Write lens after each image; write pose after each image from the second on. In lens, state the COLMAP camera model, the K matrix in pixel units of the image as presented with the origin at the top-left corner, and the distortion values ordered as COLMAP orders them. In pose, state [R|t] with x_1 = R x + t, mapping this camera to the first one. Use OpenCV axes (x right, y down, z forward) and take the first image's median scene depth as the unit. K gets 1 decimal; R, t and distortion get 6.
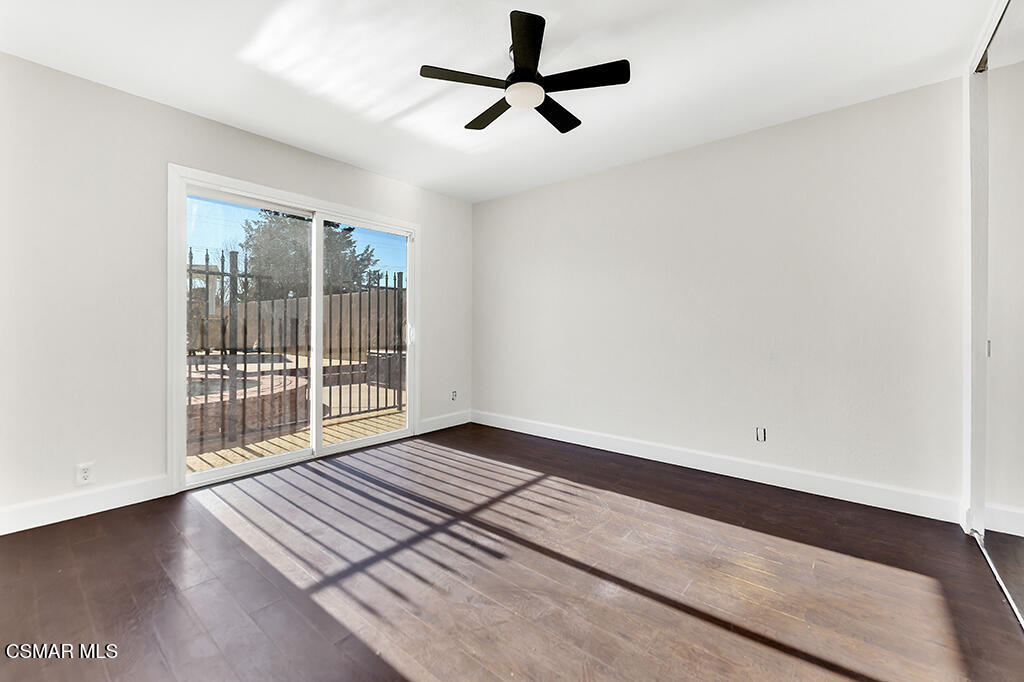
lens RADIAL K [[423.5, 0, 515.2], [0, 423.5, 335.8], [0, 0, 1]] dist [0.009940, -0.002981]
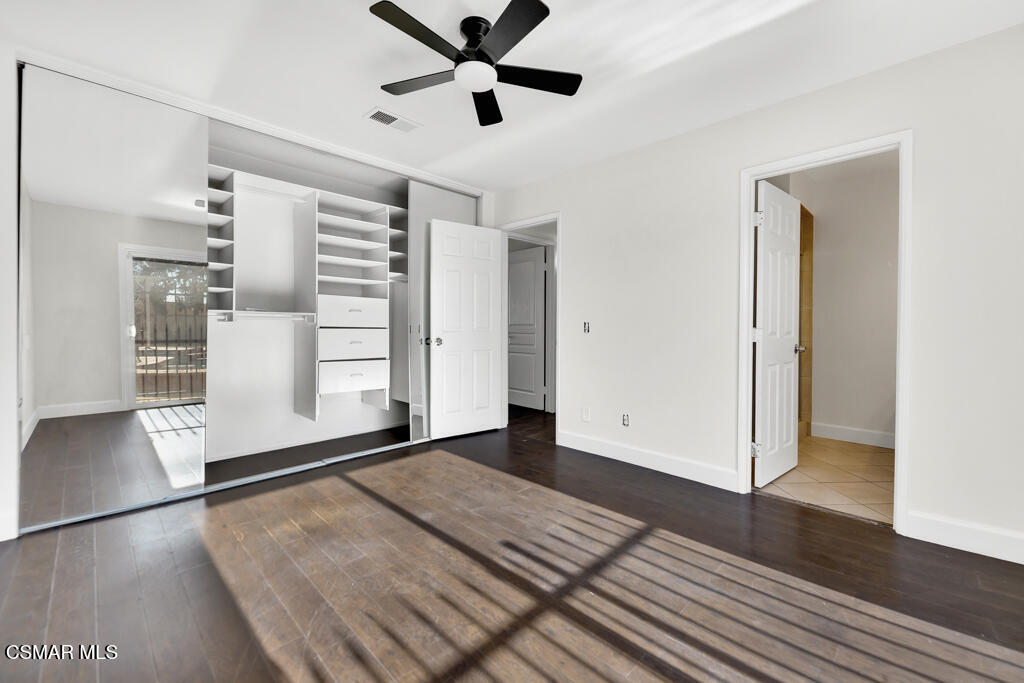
lens RADIAL K [[423.5, 0, 508.1], [0, 423.5, 337.9], [0, 0, 1]] dist [0.009940, -0.002981]
pose [[-0.996715, -0.004679, 0.080859, -0.128651], [-0.003426, 0.999872, 0.015624, 0.000920], [-0.080922, 0.015295, -0.996603, 2.009350]]
